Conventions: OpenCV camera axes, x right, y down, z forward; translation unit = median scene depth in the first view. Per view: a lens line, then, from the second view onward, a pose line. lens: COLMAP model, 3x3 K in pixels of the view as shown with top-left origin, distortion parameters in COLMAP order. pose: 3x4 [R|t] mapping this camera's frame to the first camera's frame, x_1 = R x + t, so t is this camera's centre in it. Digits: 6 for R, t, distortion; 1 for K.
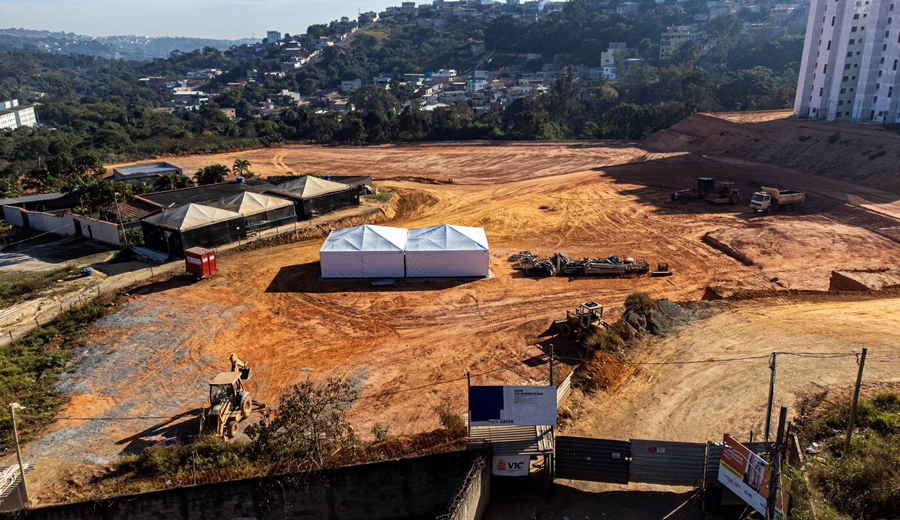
lens RADIAL K [[687.1, 0, 448.6], [0, 687.1, 257.0], [0, 0, 1]] dist [0.030366, 0.044017]
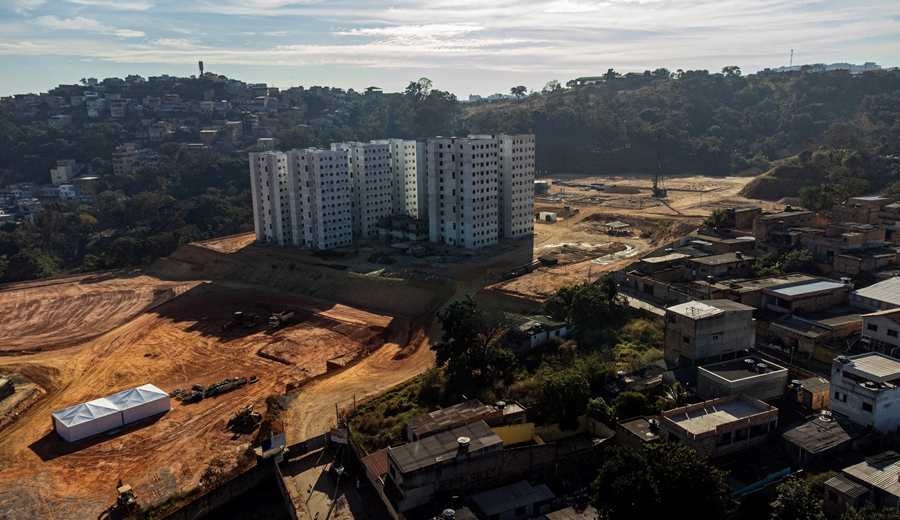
lens RADIAL K [[687.1, 0, 451.3], [0, 687.1, 253.8], [0, 0, 1]] dist [0.030366, 0.044017]
pose [[0.706234, -0.155006, 0.690801, -0.332226], [0.222692, 0.974848, -0.008925, -0.102653], [-0.672042, 0.160139, 0.722990, -0.484682]]
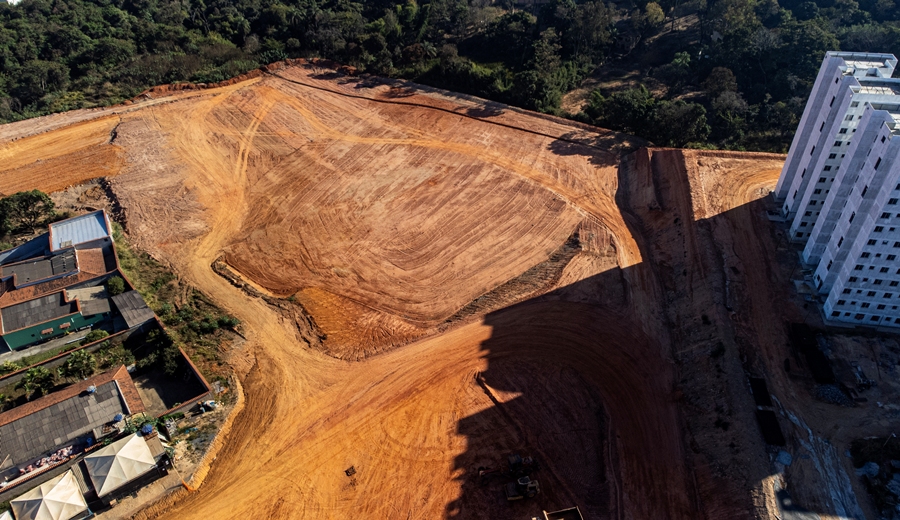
lens RADIAL K [[687.1, 0, 450.8], [0, 687.1, 258.5], [0, 0, 1]] dist [0.030366, 0.044017]
pose [[0.984785, 0.119645, -0.126034, 0.310680], [-0.064462, 0.925012, 0.374431, -0.628050], [0.161381, -0.360609, 0.918650, 0.138729]]
